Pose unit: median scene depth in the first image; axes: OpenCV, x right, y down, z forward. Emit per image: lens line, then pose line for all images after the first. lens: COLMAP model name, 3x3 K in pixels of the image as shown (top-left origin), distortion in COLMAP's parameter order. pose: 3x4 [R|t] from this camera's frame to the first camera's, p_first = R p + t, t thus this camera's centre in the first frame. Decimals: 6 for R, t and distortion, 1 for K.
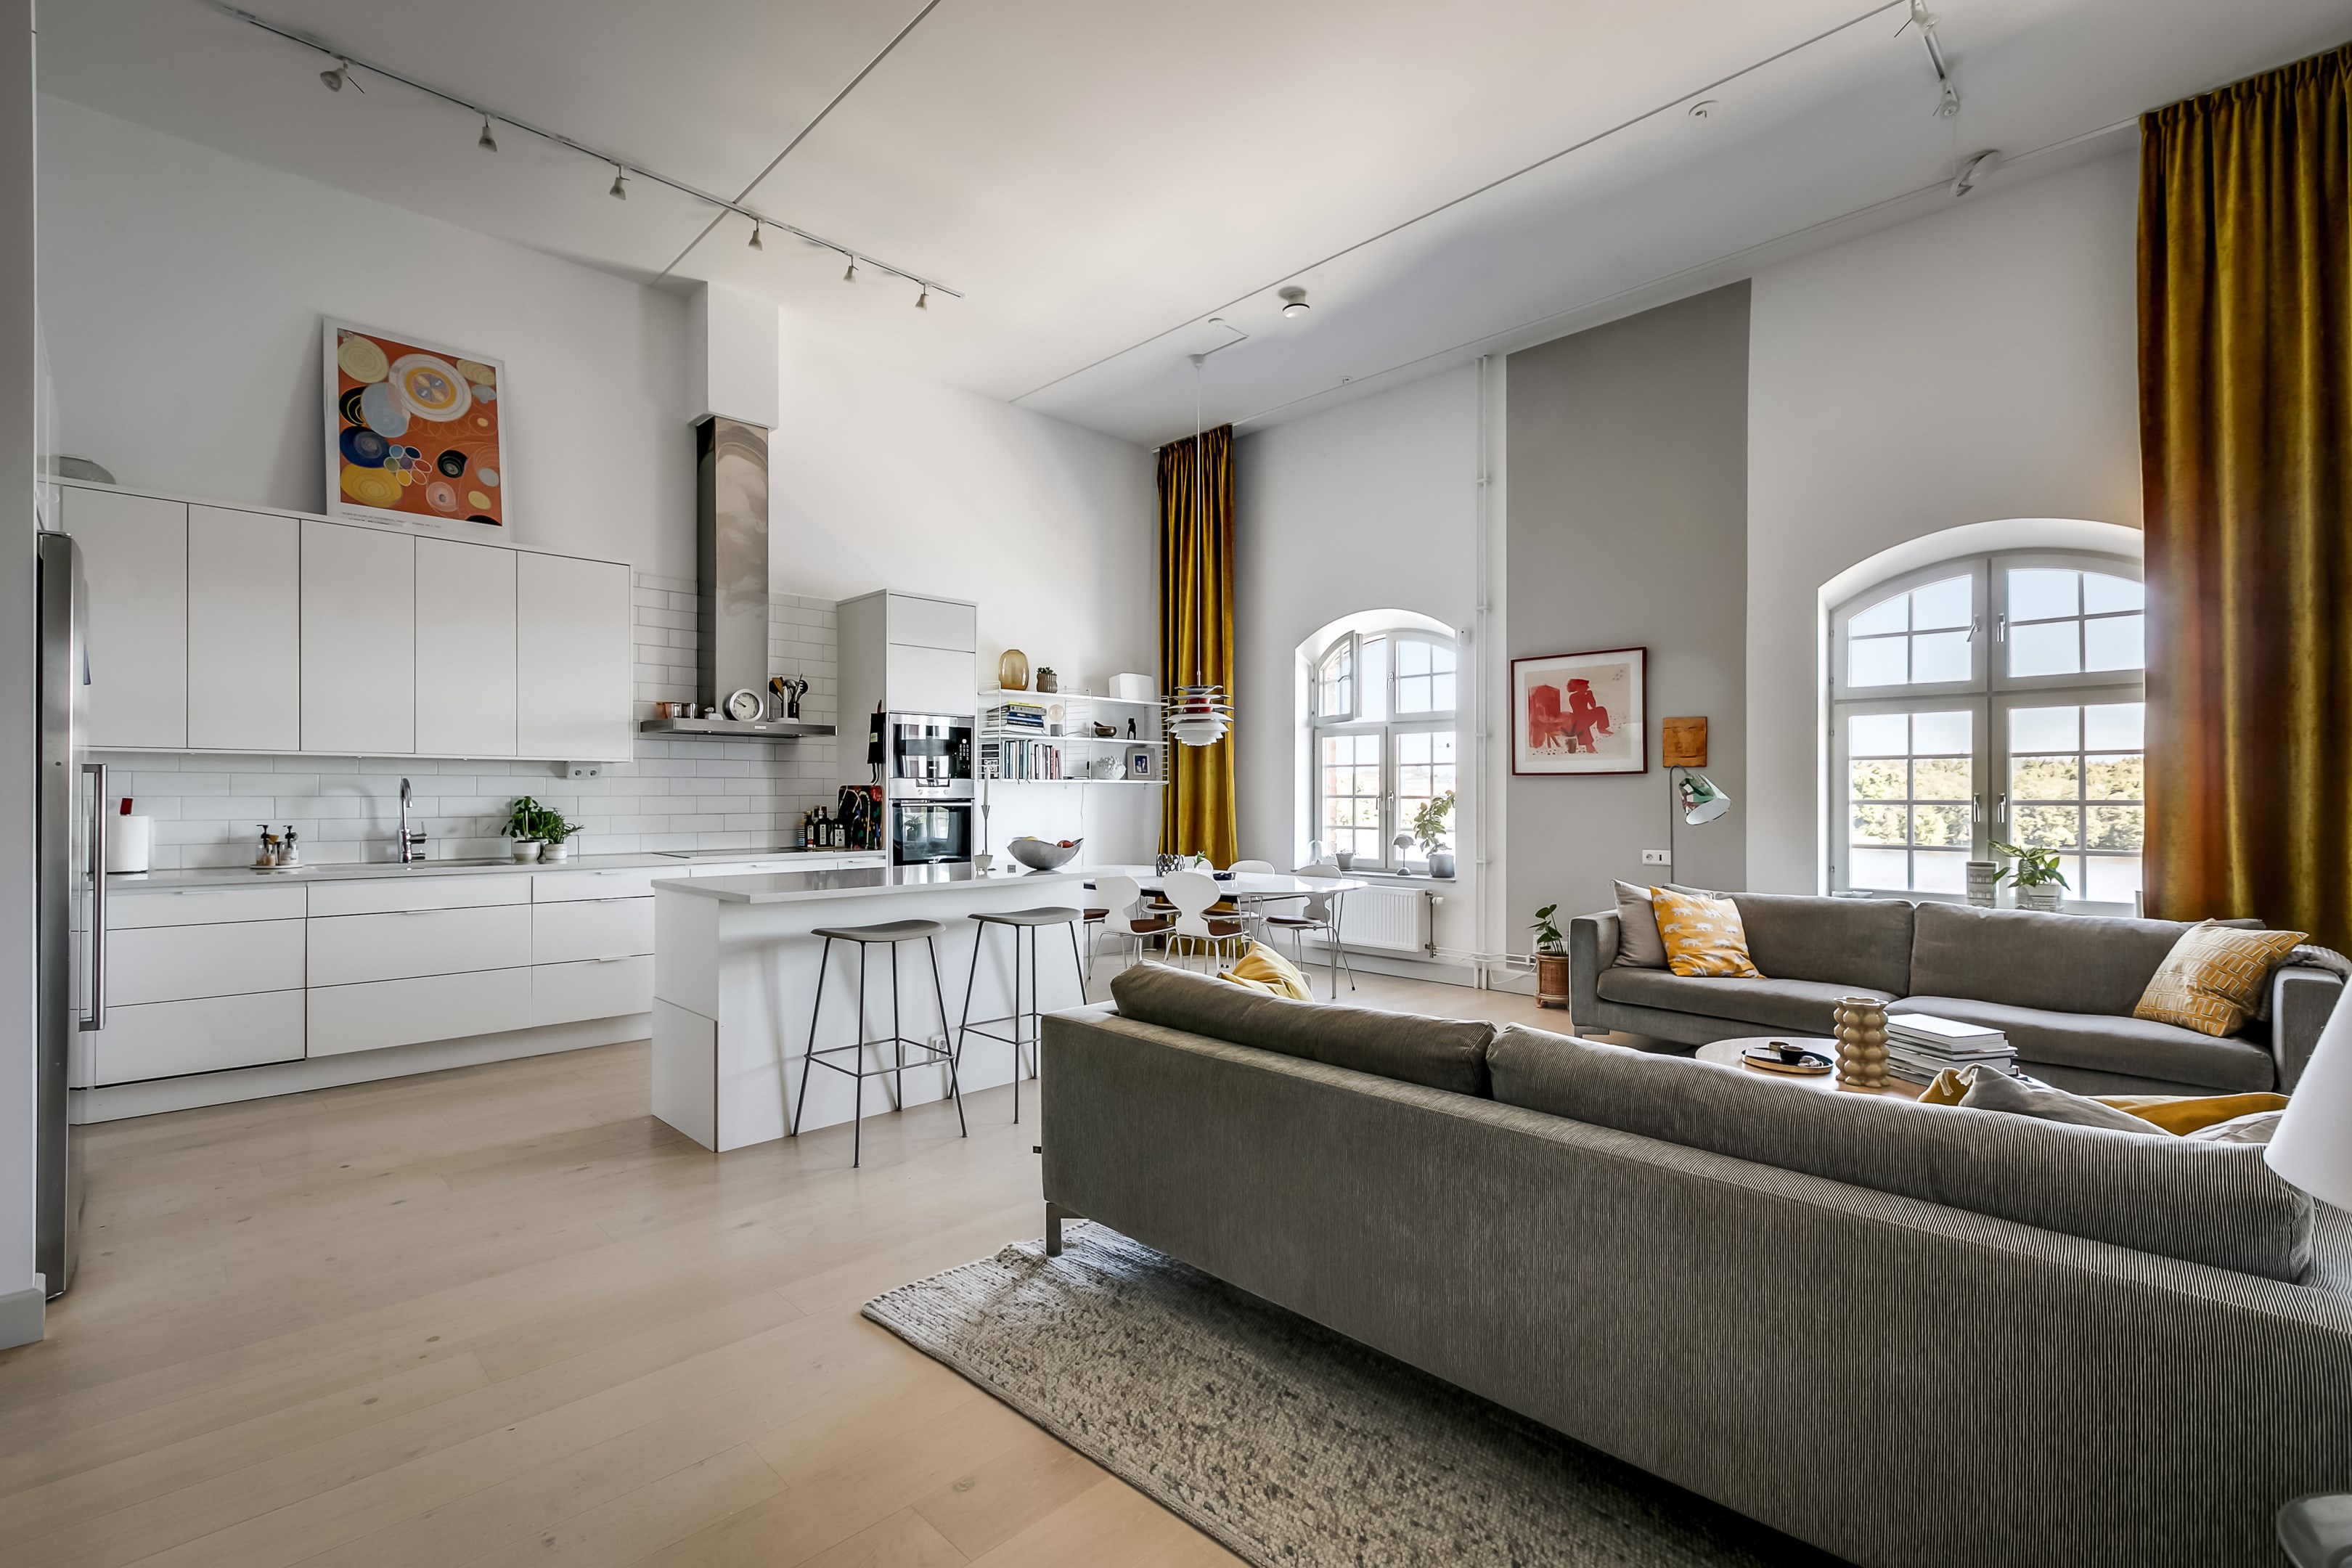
lens RADIAL K [[1051.7, 0, 1170.9], [0, 1051.7, 793.3], [0, 0, 1]] dist [0.001480, 0.000088]
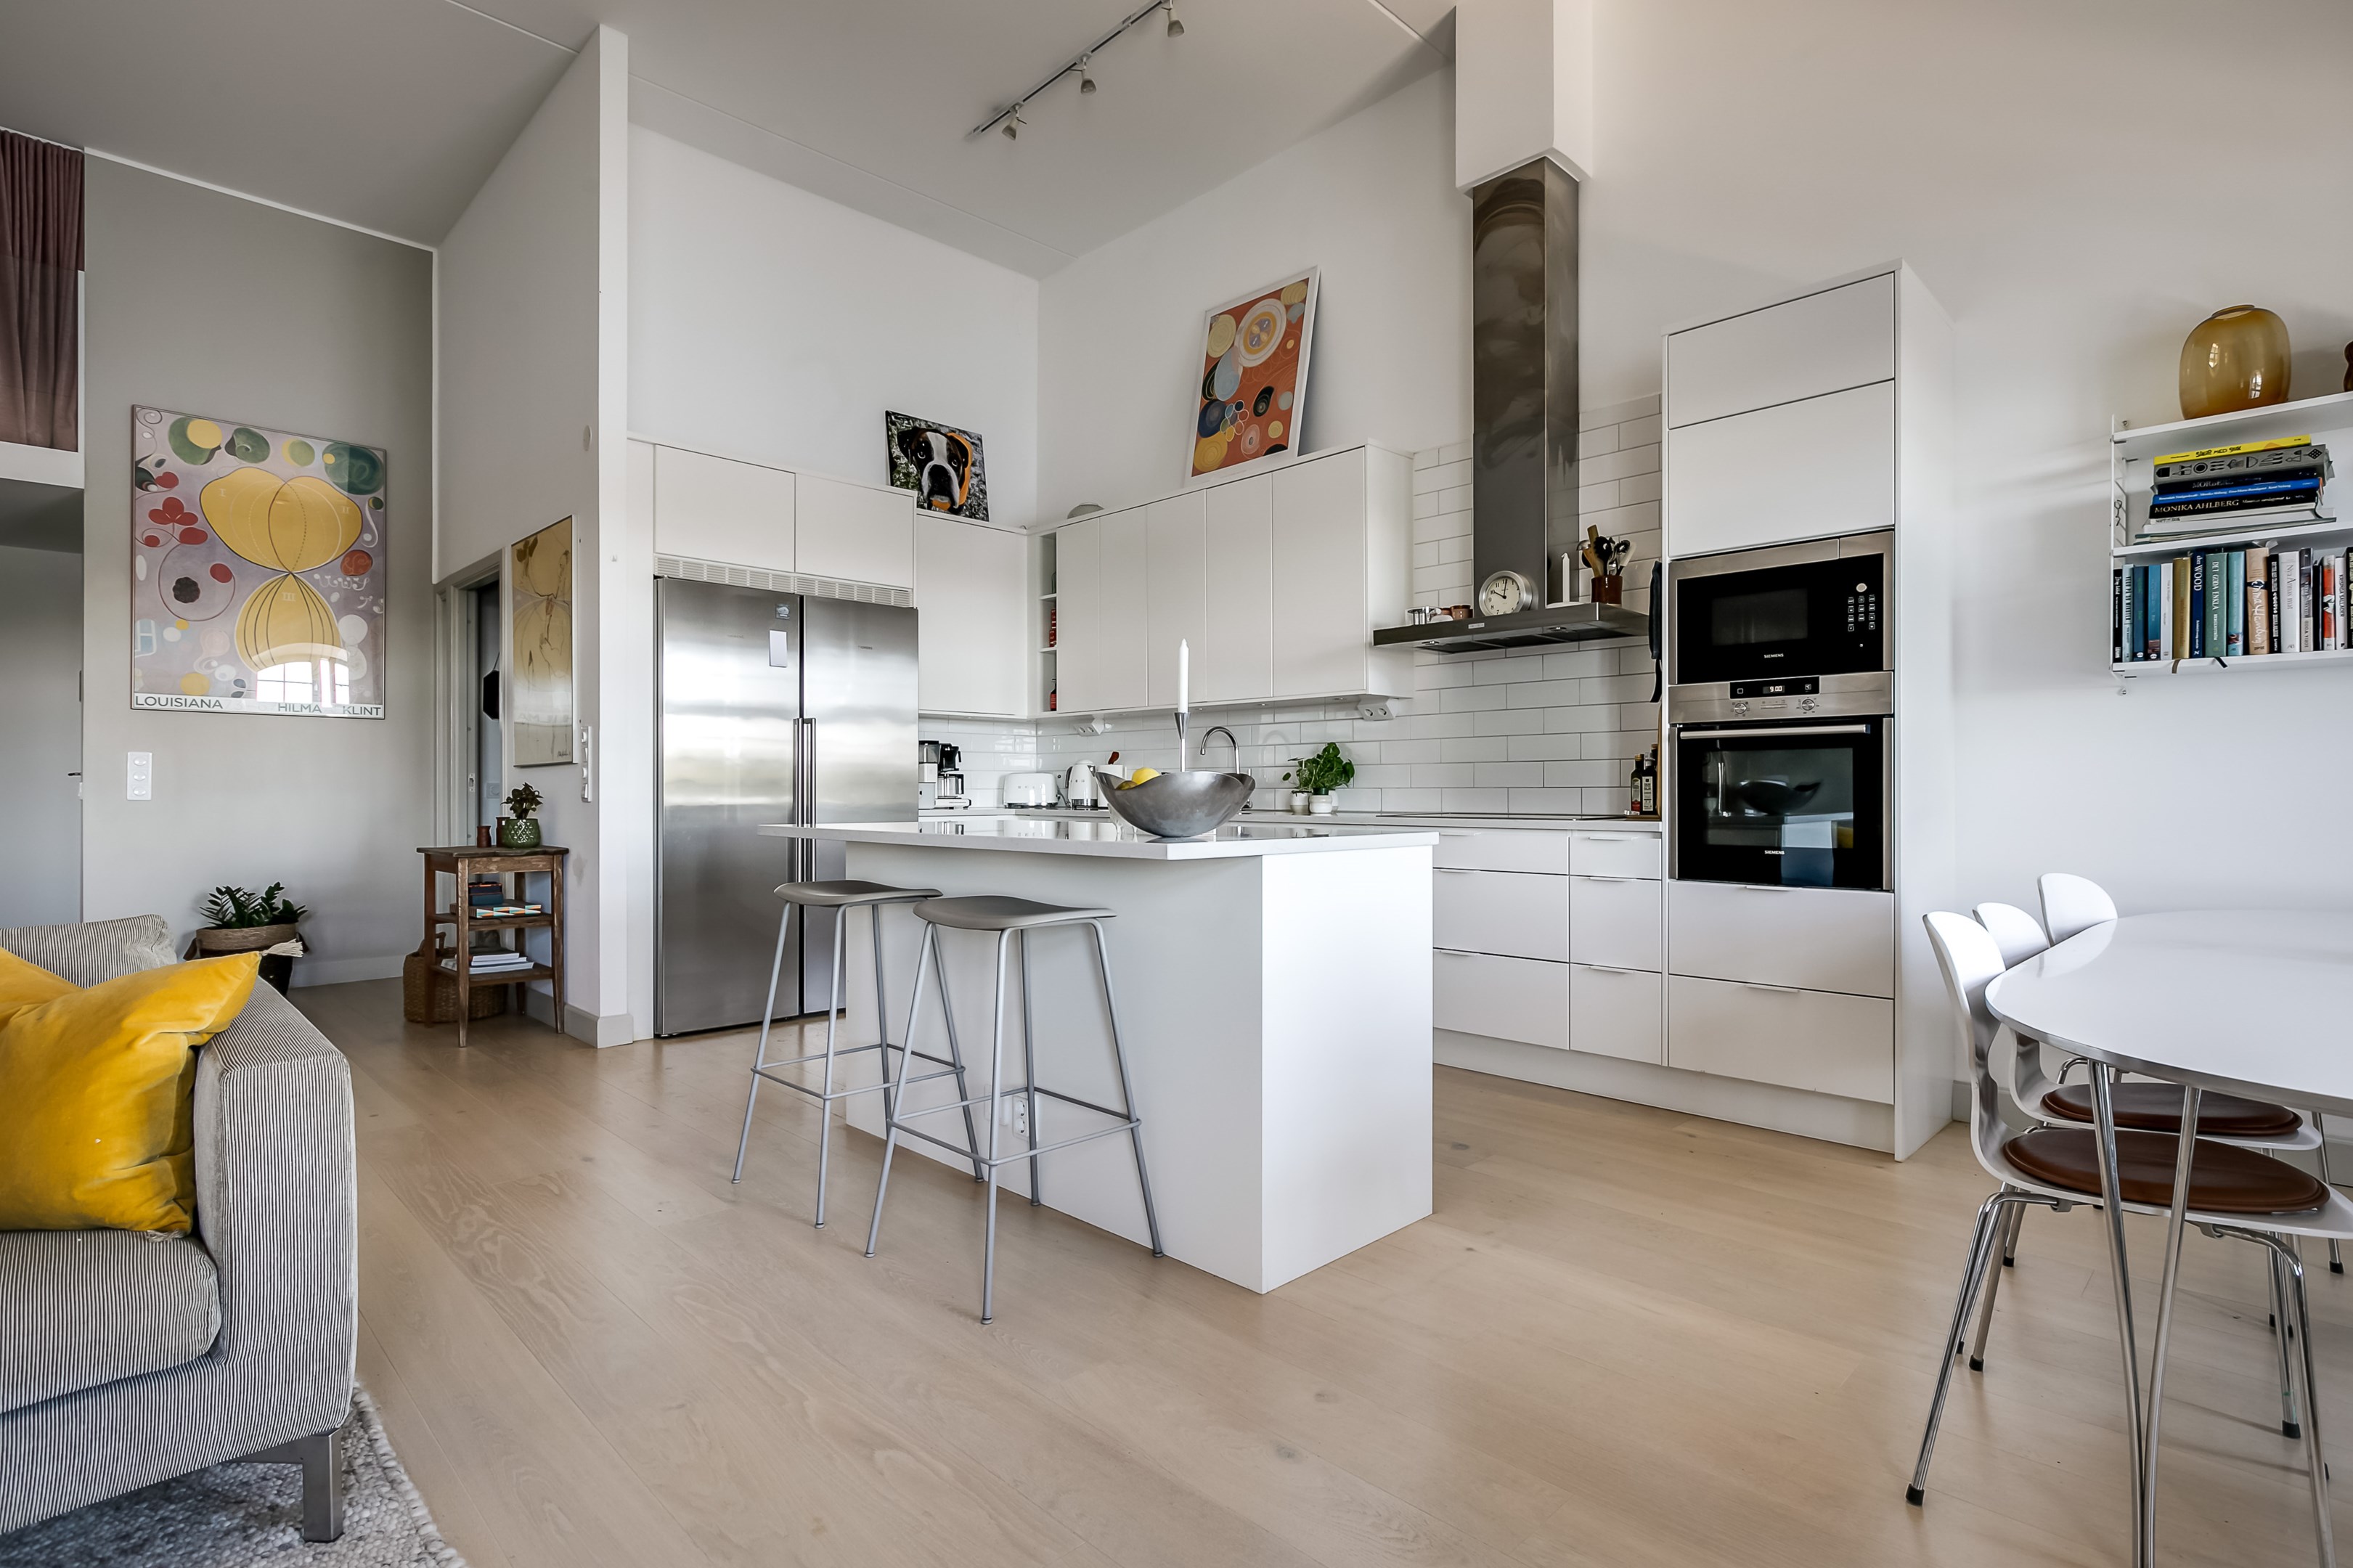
lens RADIAL K [[1149.0, 0, 1166.7], [0, 1149.0, 788.0], [0, 0, 1]] dist [0.000626, 0.000438]
pose [[-0.007414, -0.003604, -0.999966, 0.327358], [0.001020, 0.999993, -0.003612, 0.041160], [0.999972, -0.001047, -0.007410, 0.794826]]
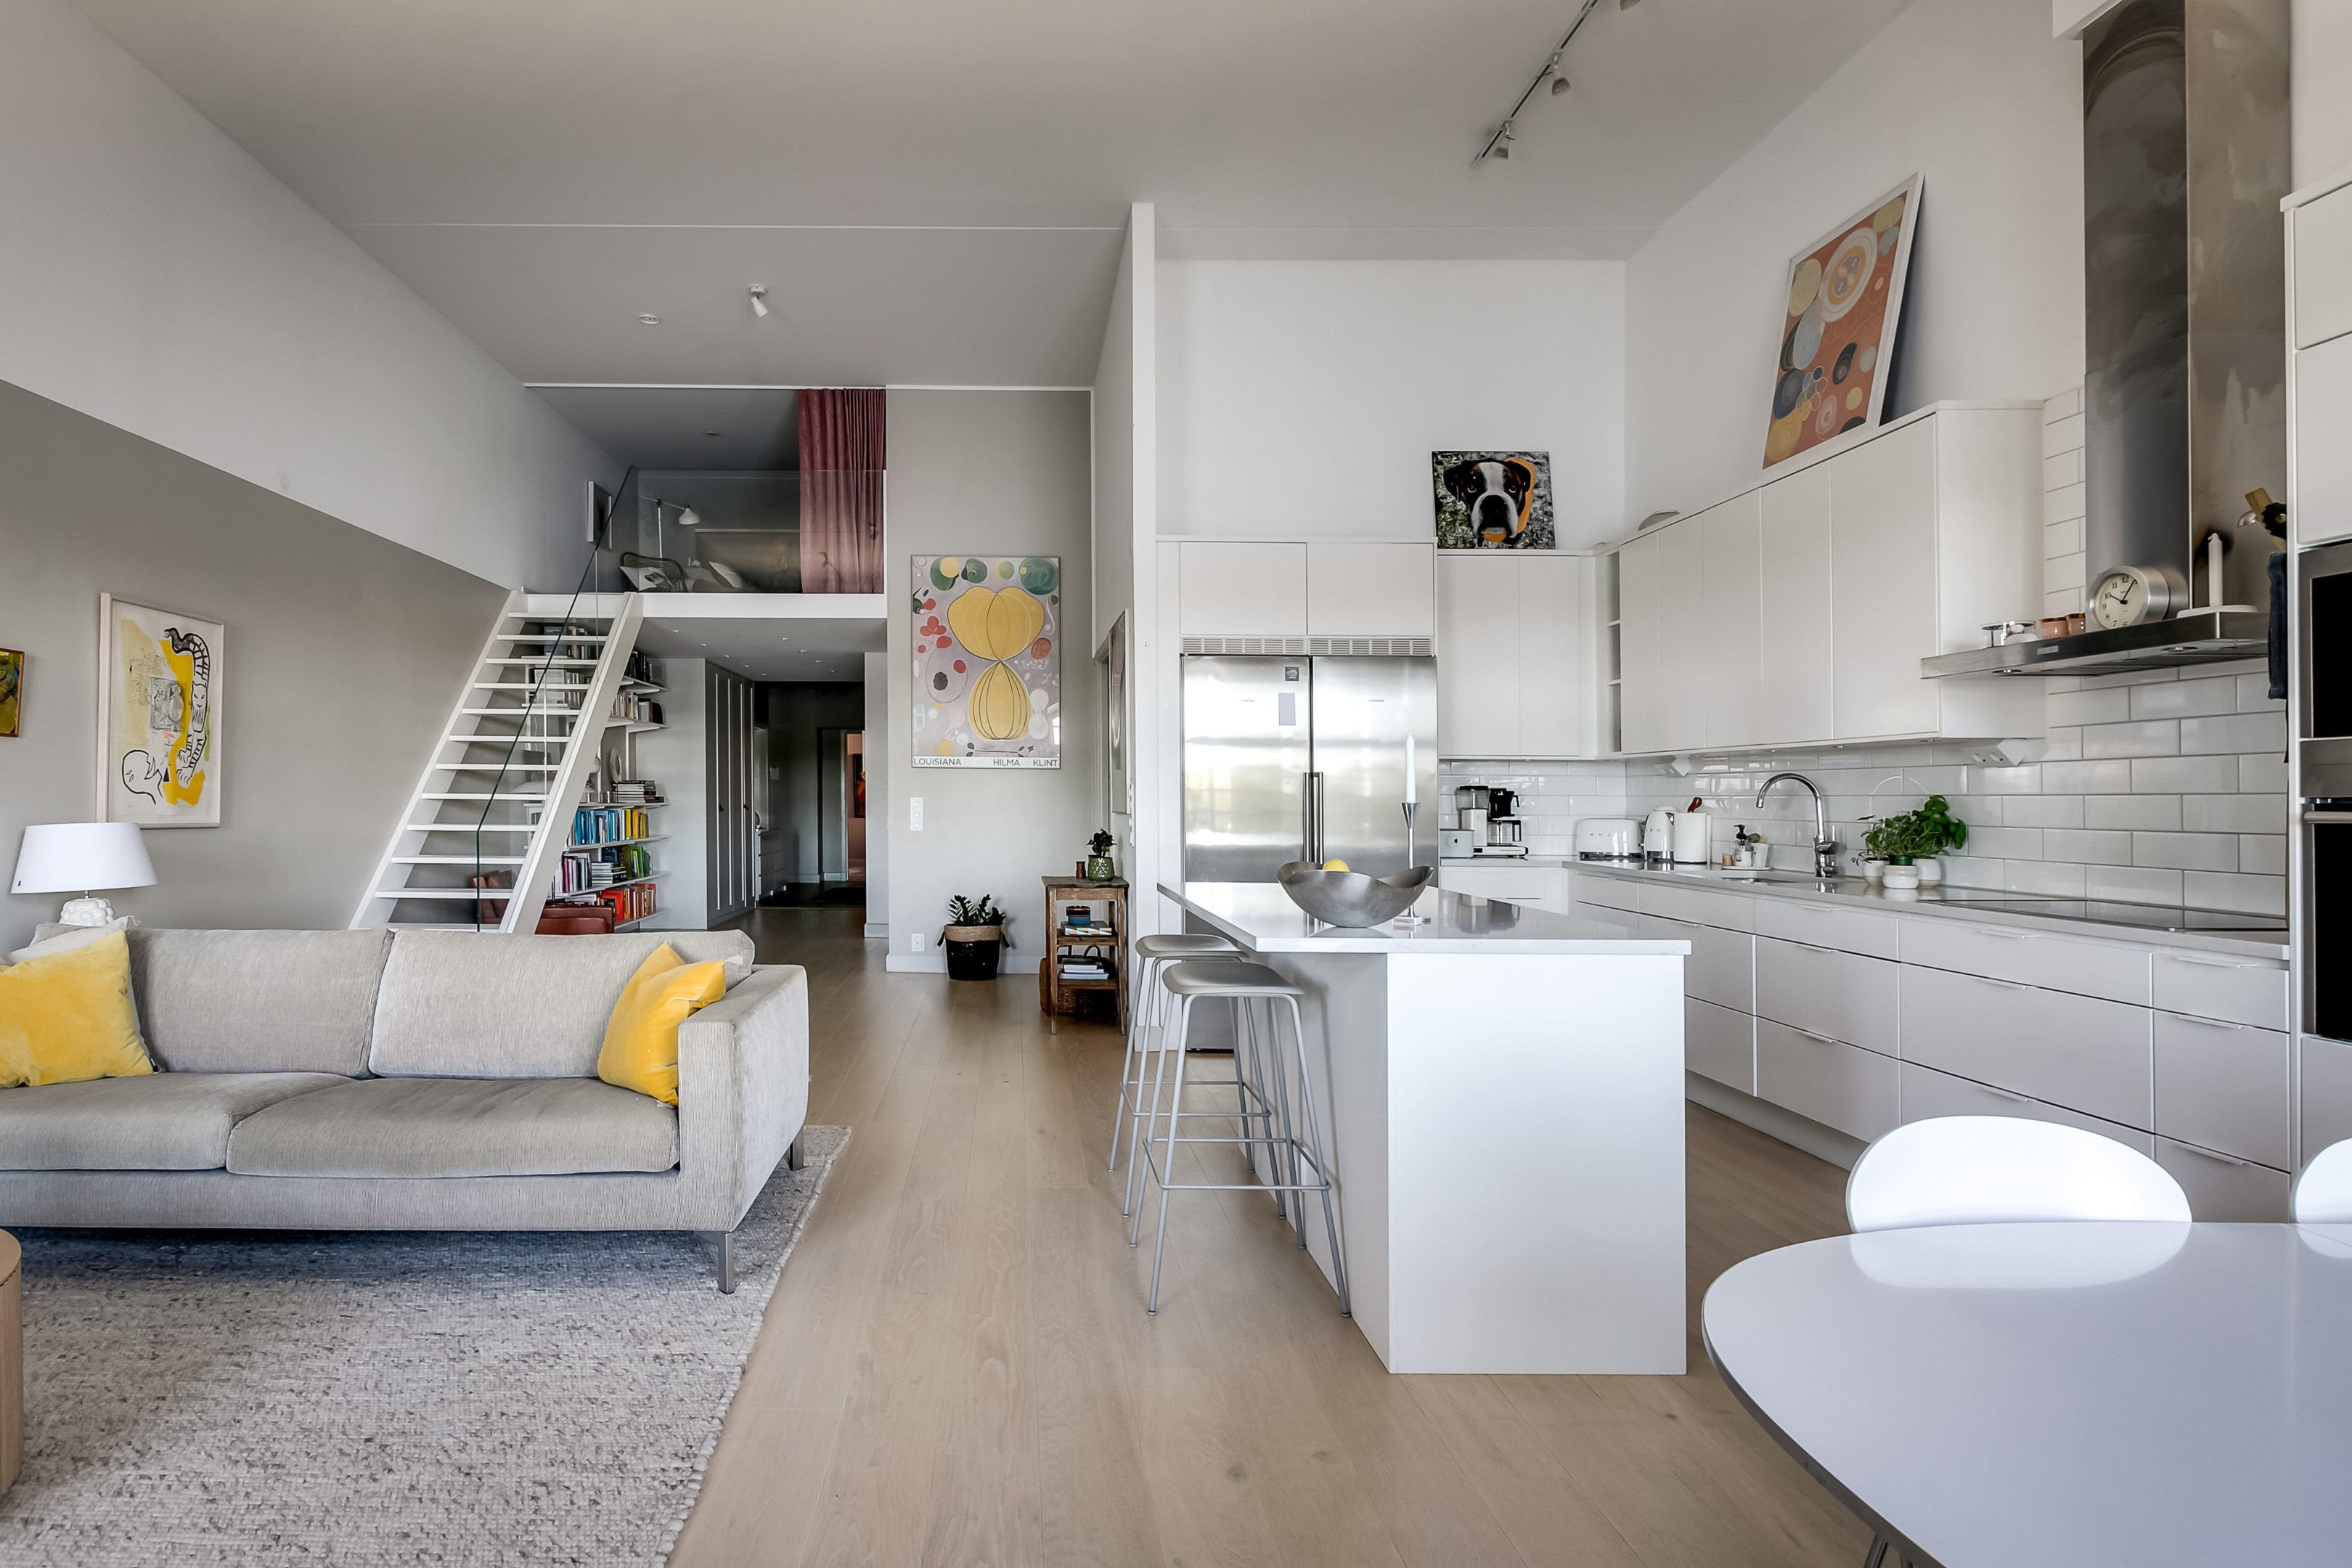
lens RADIAL K [[1233.6, 0, 1007.7], [0, 1233.6, 782.4], [0, 0, 1]] dist [0.004695, 0.001391]
pose [[-0.706629, -0.014326, -0.707439, 0.336918], [-0.007056, 0.999888, -0.013200, 0.008733], [0.707549, -0.004336, -0.706651, 1.043913]]
